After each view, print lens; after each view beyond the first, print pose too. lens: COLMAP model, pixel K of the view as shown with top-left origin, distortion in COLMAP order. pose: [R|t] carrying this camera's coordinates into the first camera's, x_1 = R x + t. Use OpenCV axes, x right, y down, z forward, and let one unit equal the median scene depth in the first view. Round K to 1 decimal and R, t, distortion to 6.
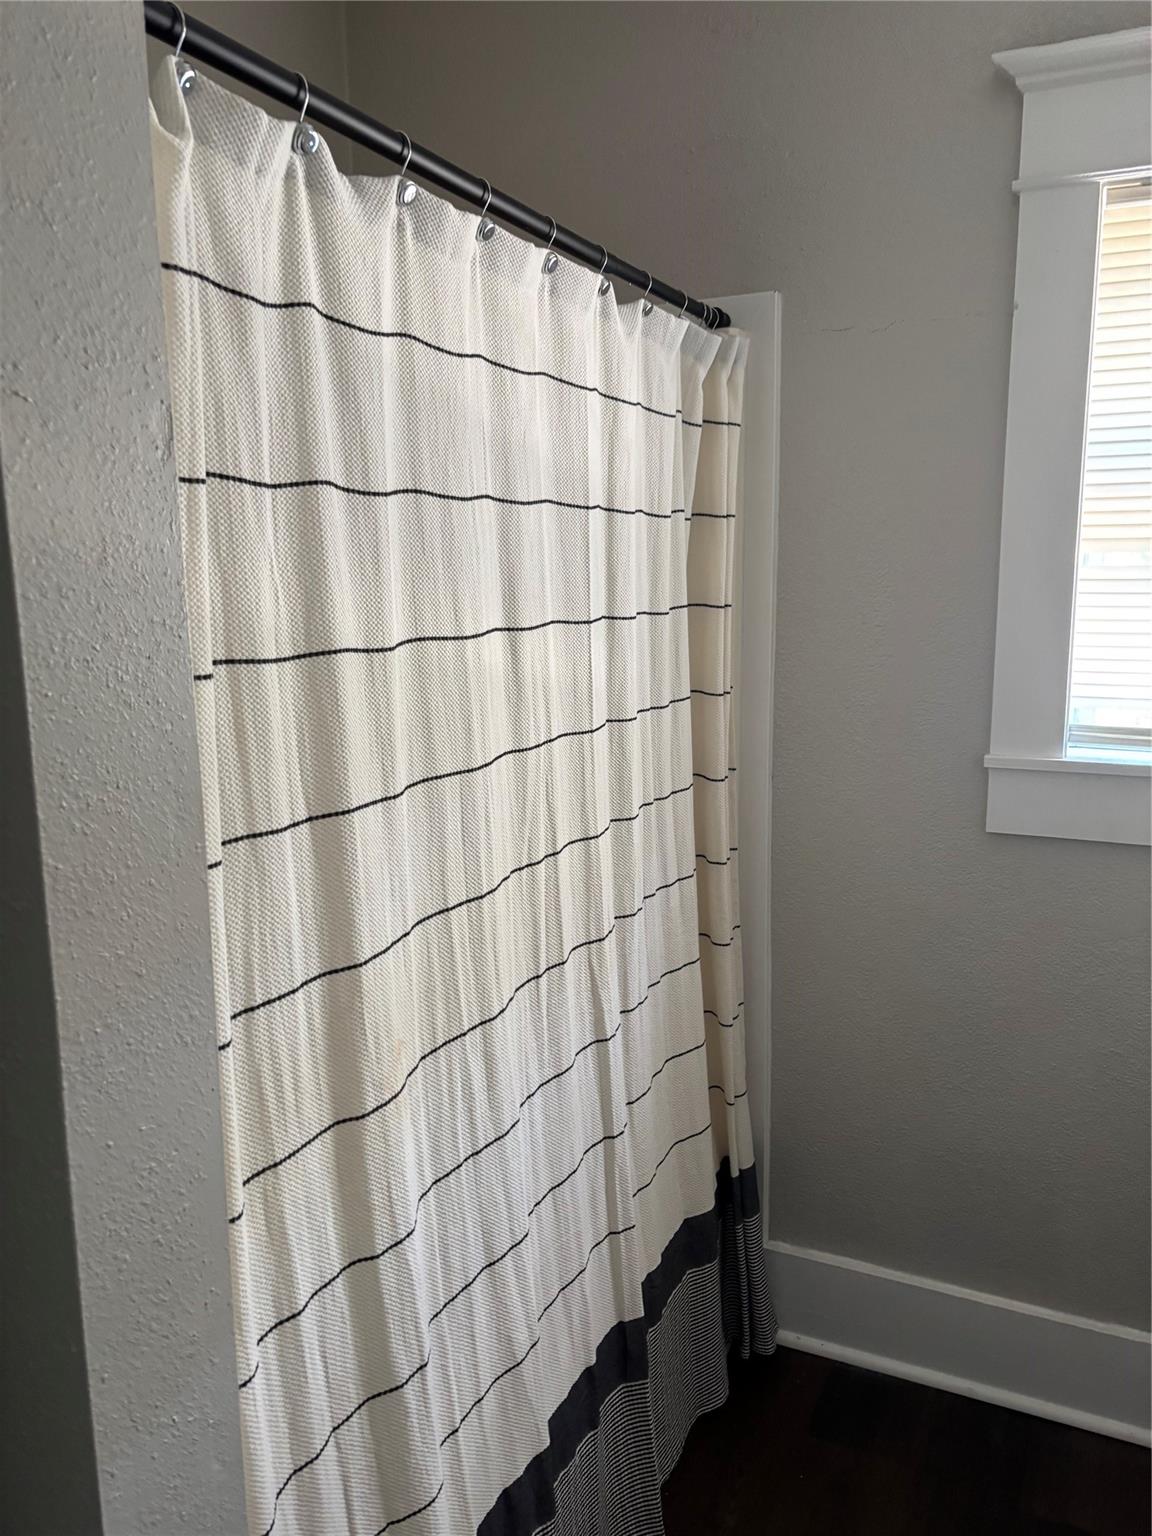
lens RADIAL K [[1157.8, 0, 579.3], [0, 1157.8, 767.8], [0, 0, 1]] dist [0.043917, -0.045046]
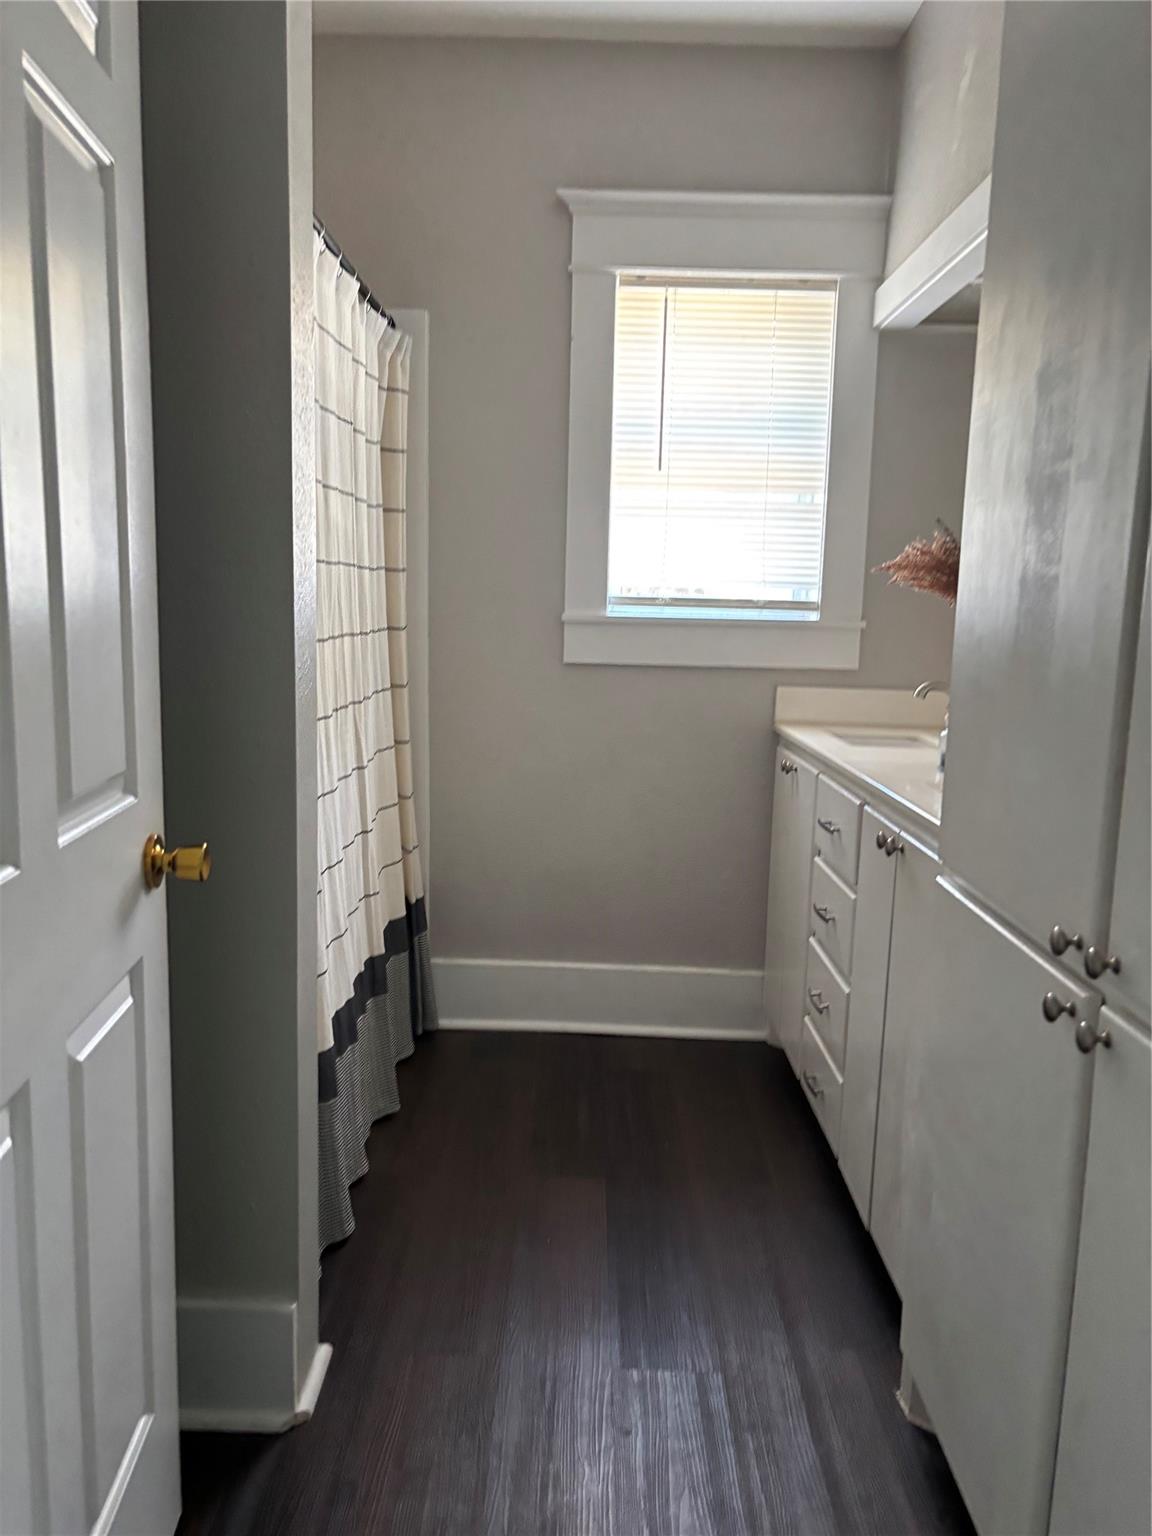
lens RADIAL K [[1157.8, 0, 576.0], [0, 1157.8, 767.3], [0, 0, 1]] dist [0.043917, -0.045046]
pose [[0.906026, -0.029272, 0.422209, -0.331146], [0.040561, 0.999019, -0.017779, 0.239645], [-0.421274, 0.033233, 0.906324, -0.478329]]
